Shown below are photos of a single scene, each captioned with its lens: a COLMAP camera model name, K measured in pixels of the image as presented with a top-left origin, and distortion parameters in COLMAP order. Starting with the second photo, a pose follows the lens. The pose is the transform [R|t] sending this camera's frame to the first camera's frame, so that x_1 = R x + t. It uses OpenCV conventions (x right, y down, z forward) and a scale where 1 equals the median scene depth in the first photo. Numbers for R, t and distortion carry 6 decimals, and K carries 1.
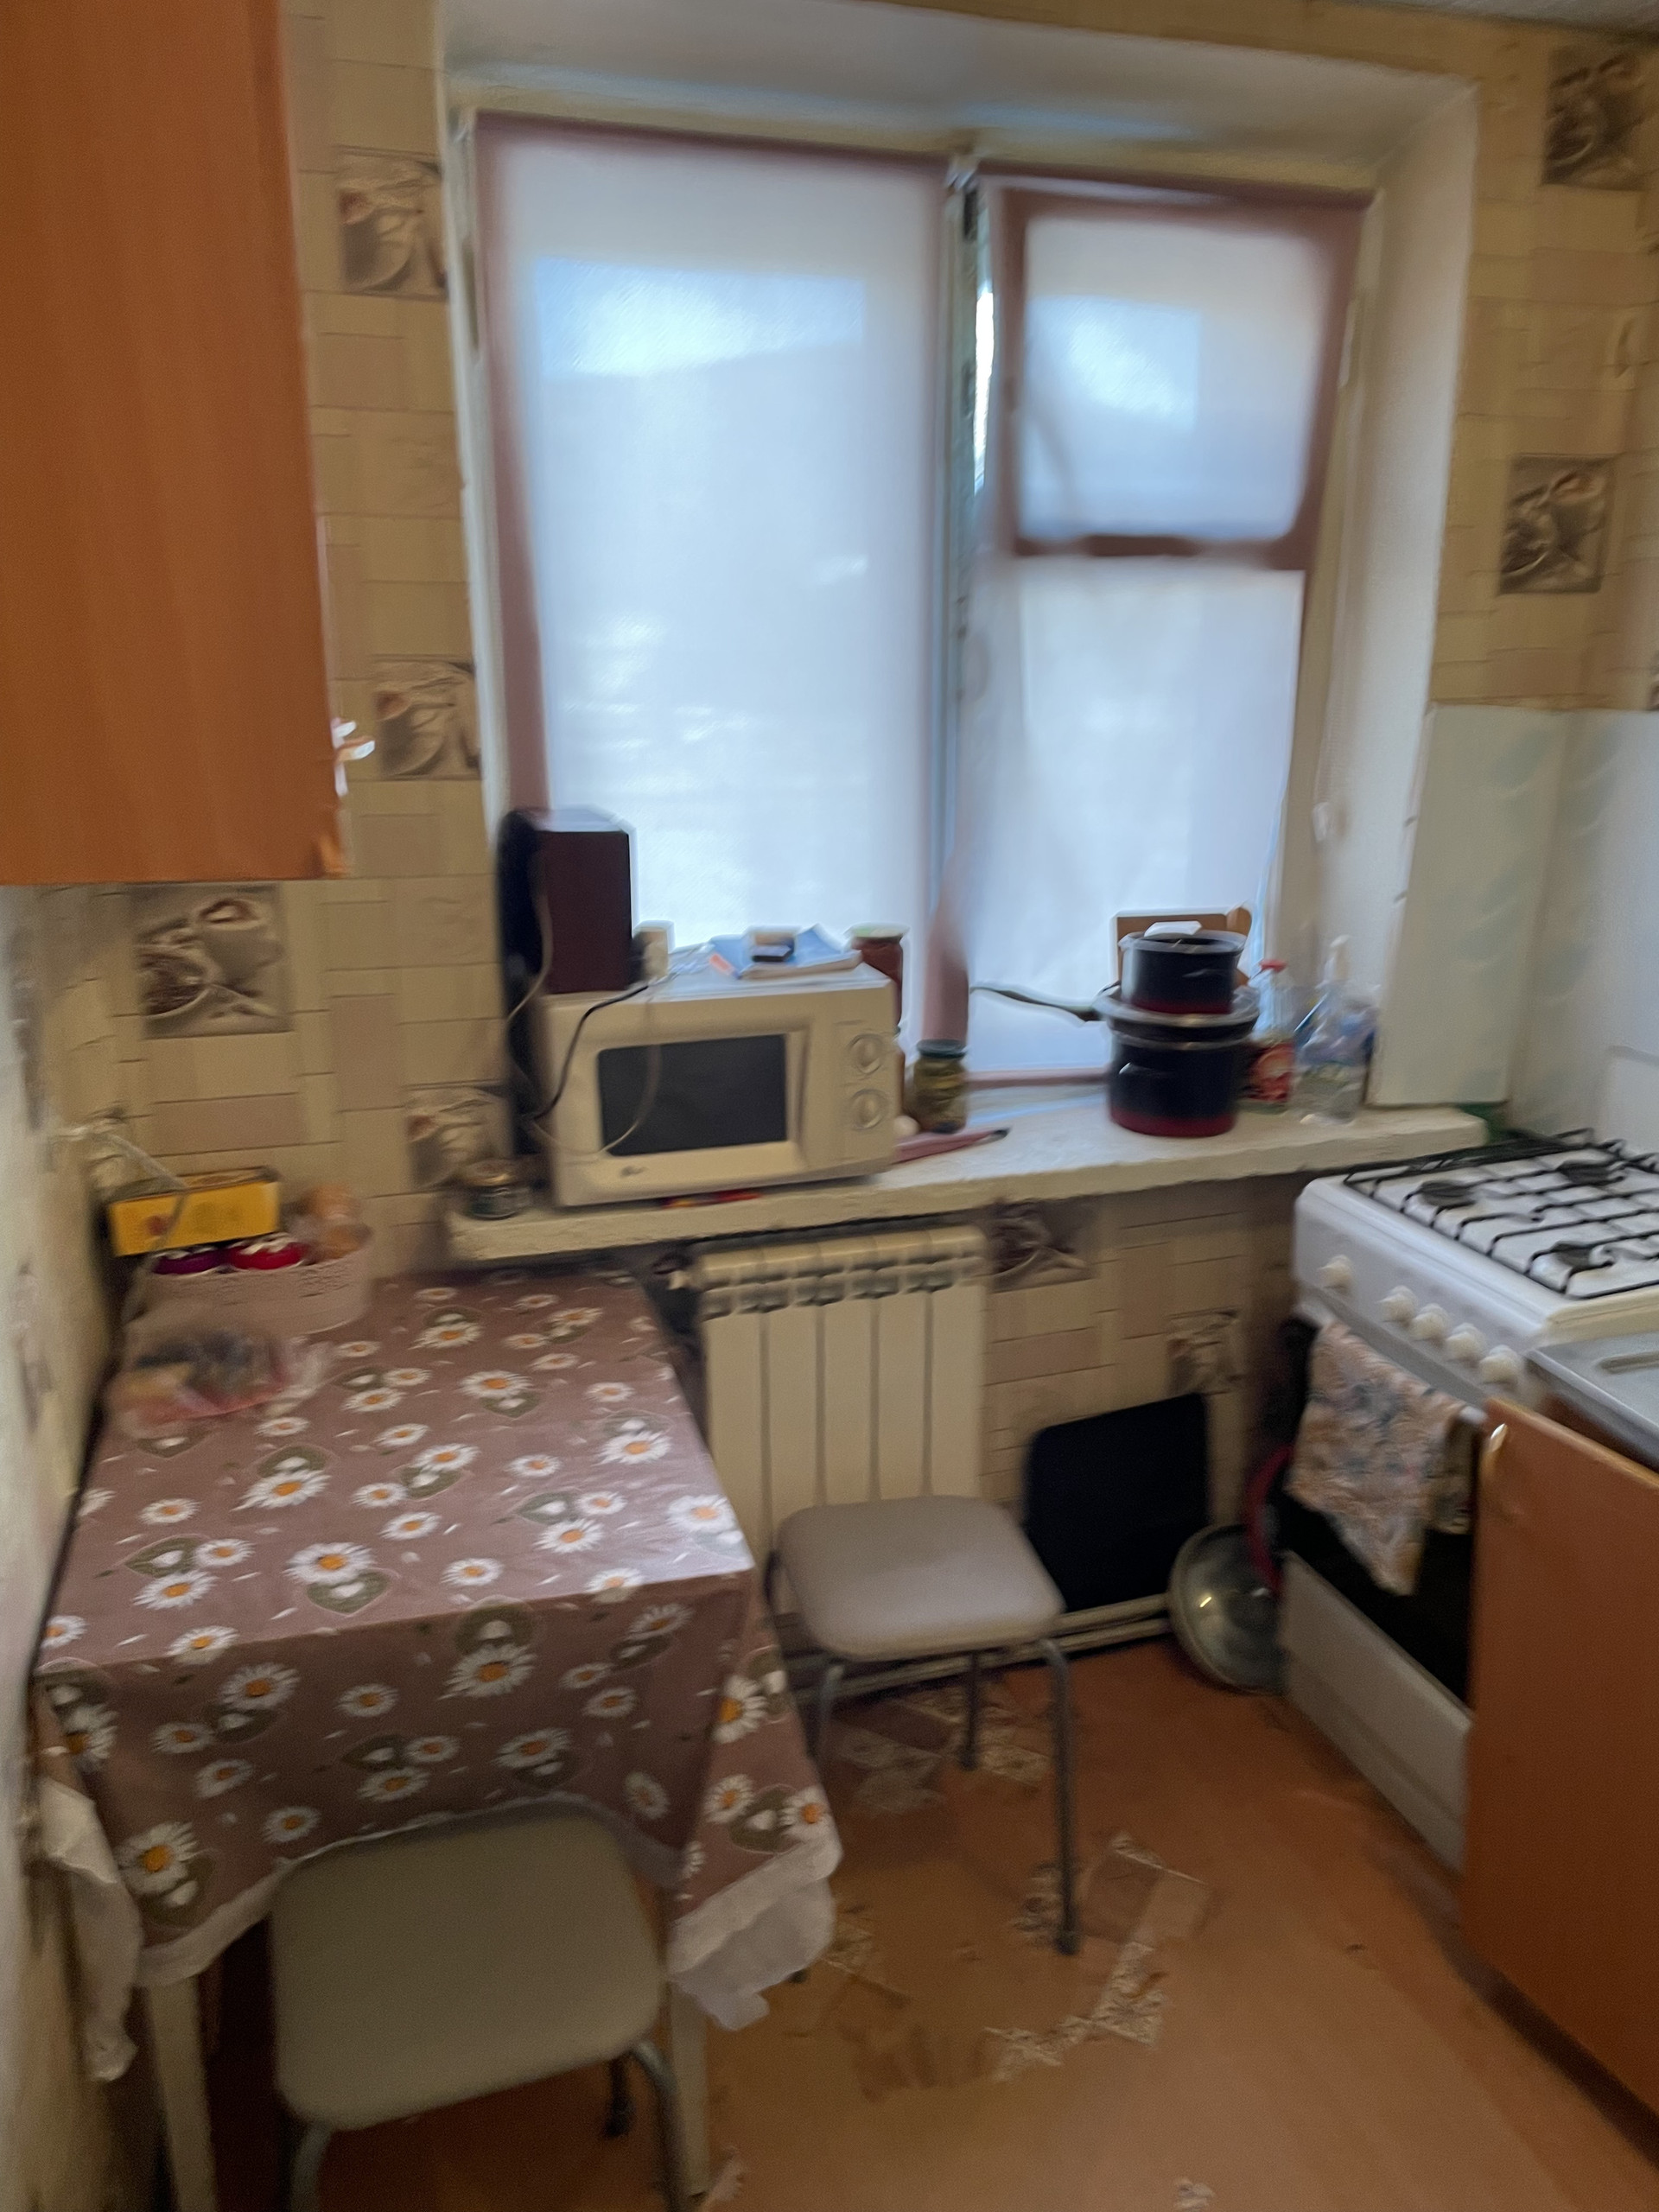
lens RADIAL K [[1591.0, 0, 818.0], [0, 1591.0, 1111.1], [0, 0, 1]] dist [0.098505, -0.118637]
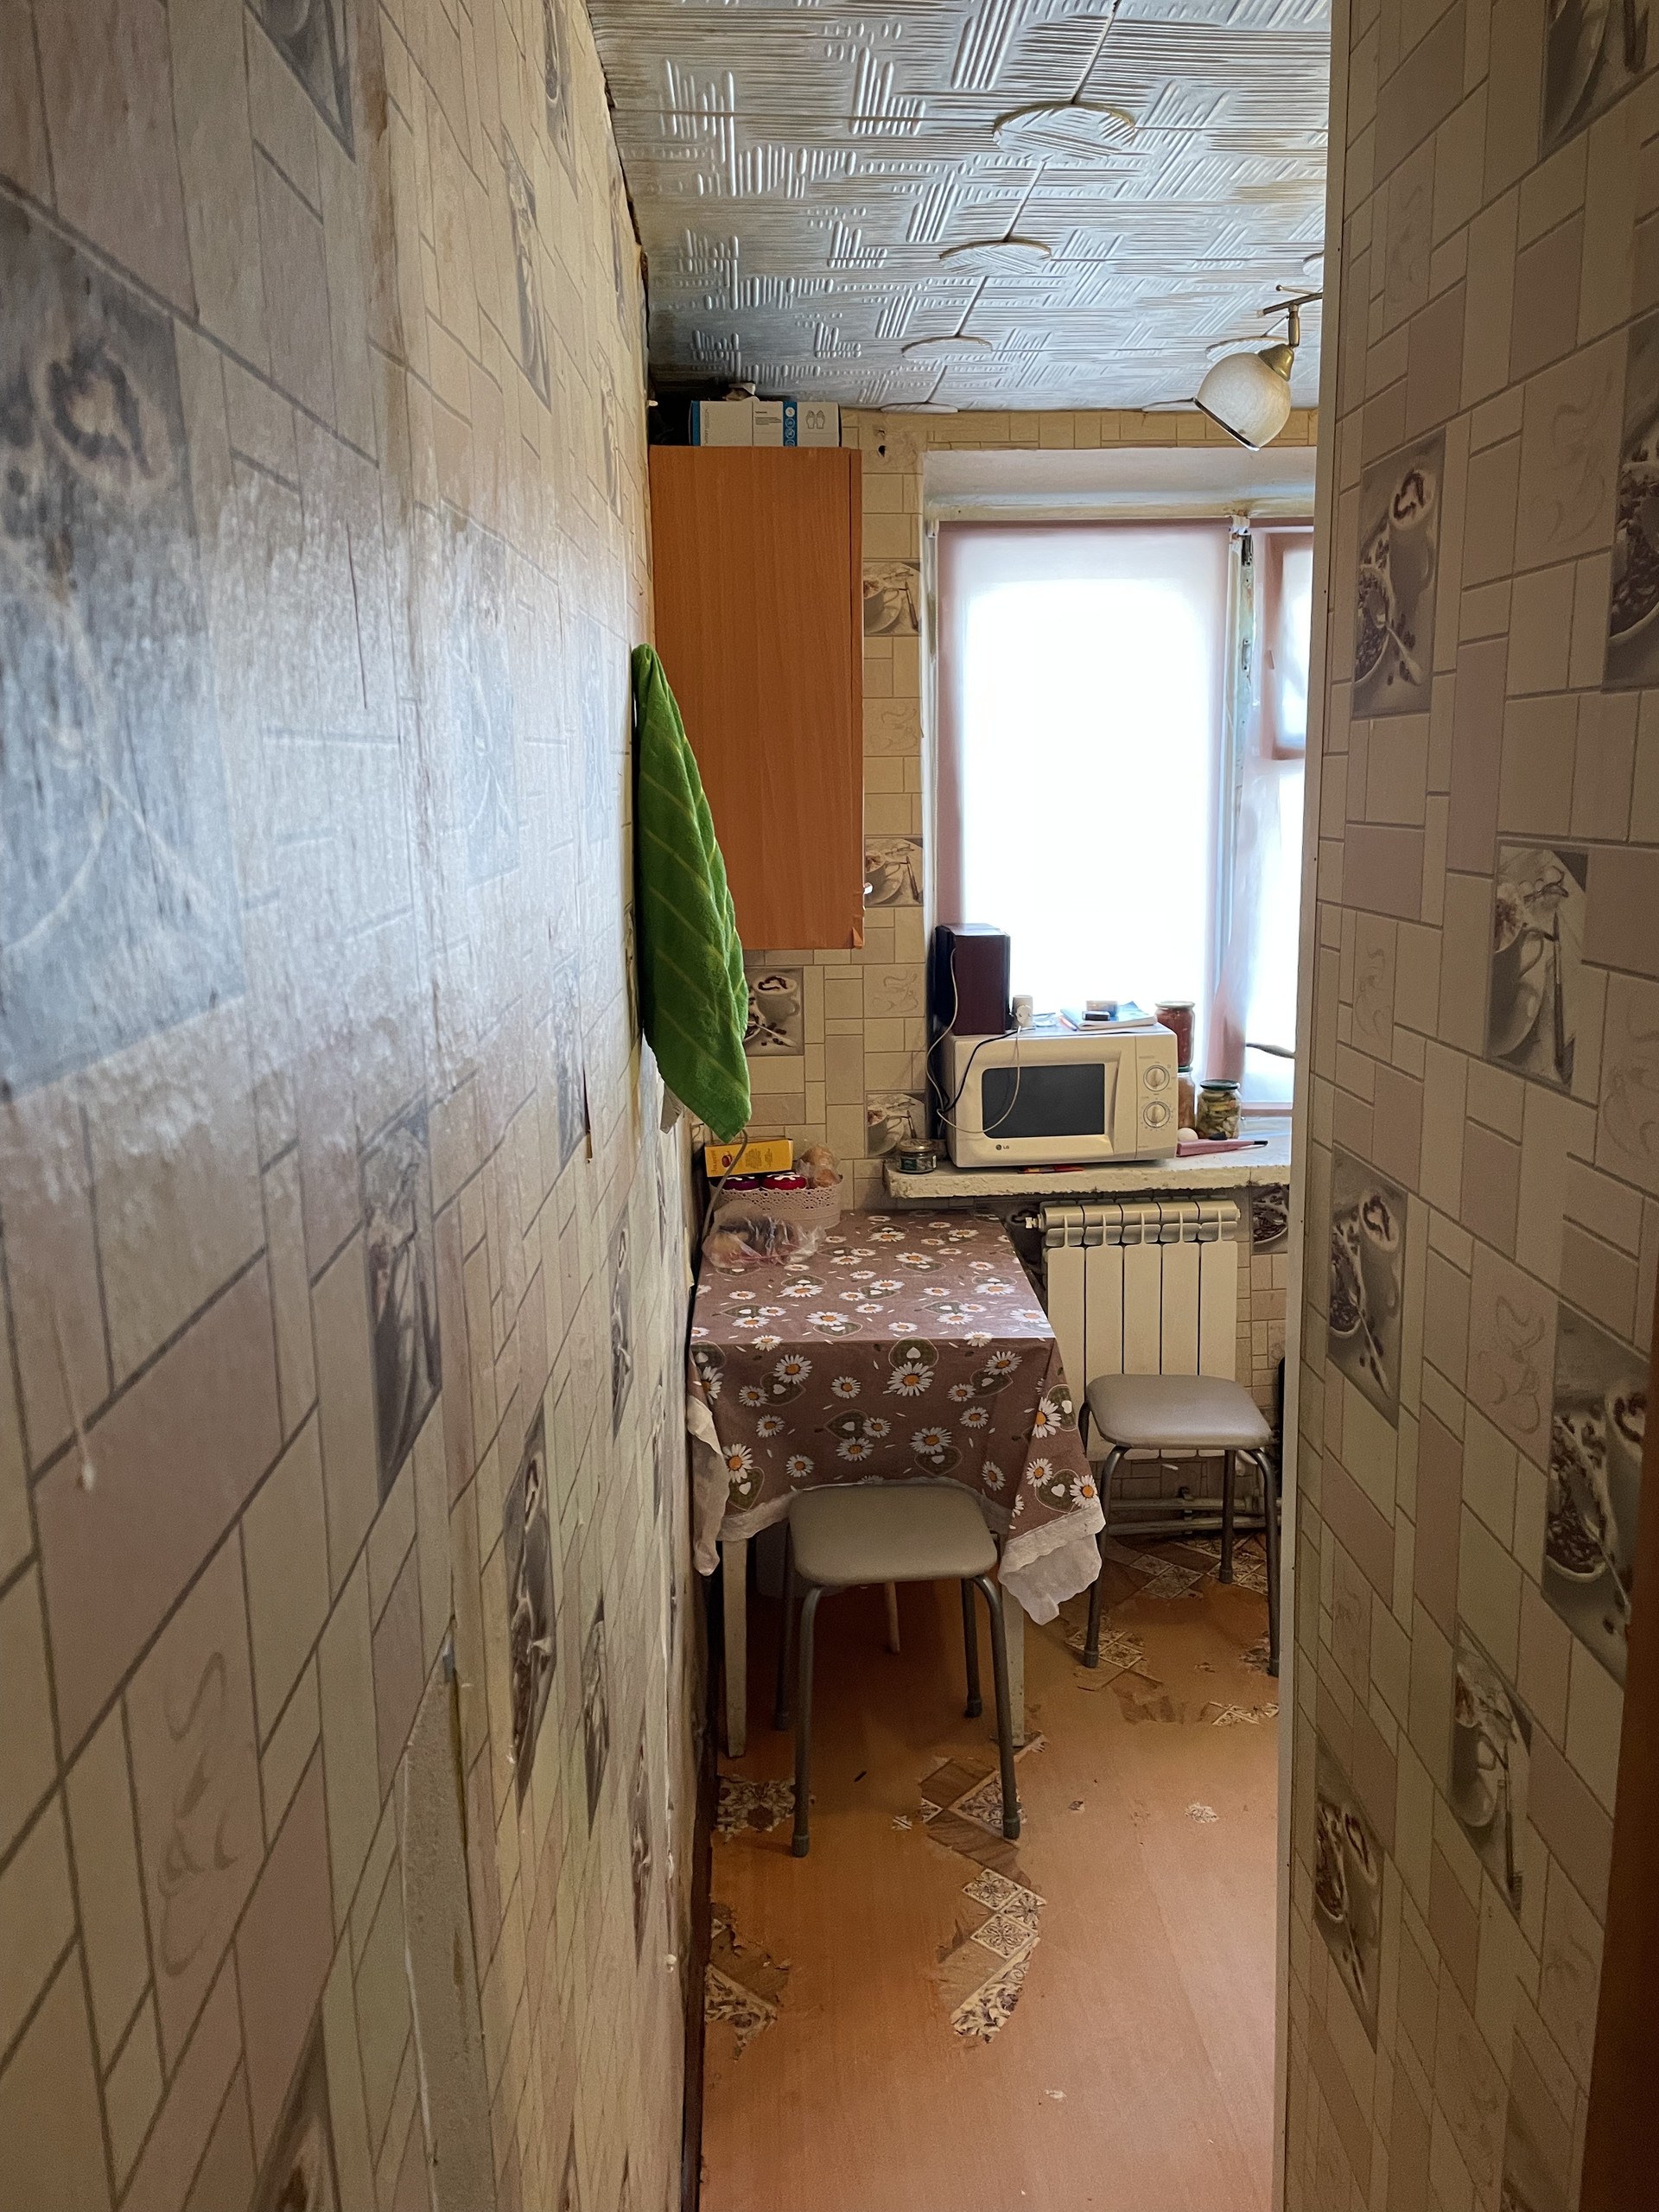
lens RADIAL K [[1591.0, 0, 818.0], [0, 1591.0, 1111.1], [0, 0, 1]] dist [0.098505, -0.118637]
pose [[0.967721, 0.028525, -0.250406, 0.121971], [-0.049683, 0.995669, -0.078586, 0.161541], [0.247080, 0.088490, 0.964946, -0.694104]]
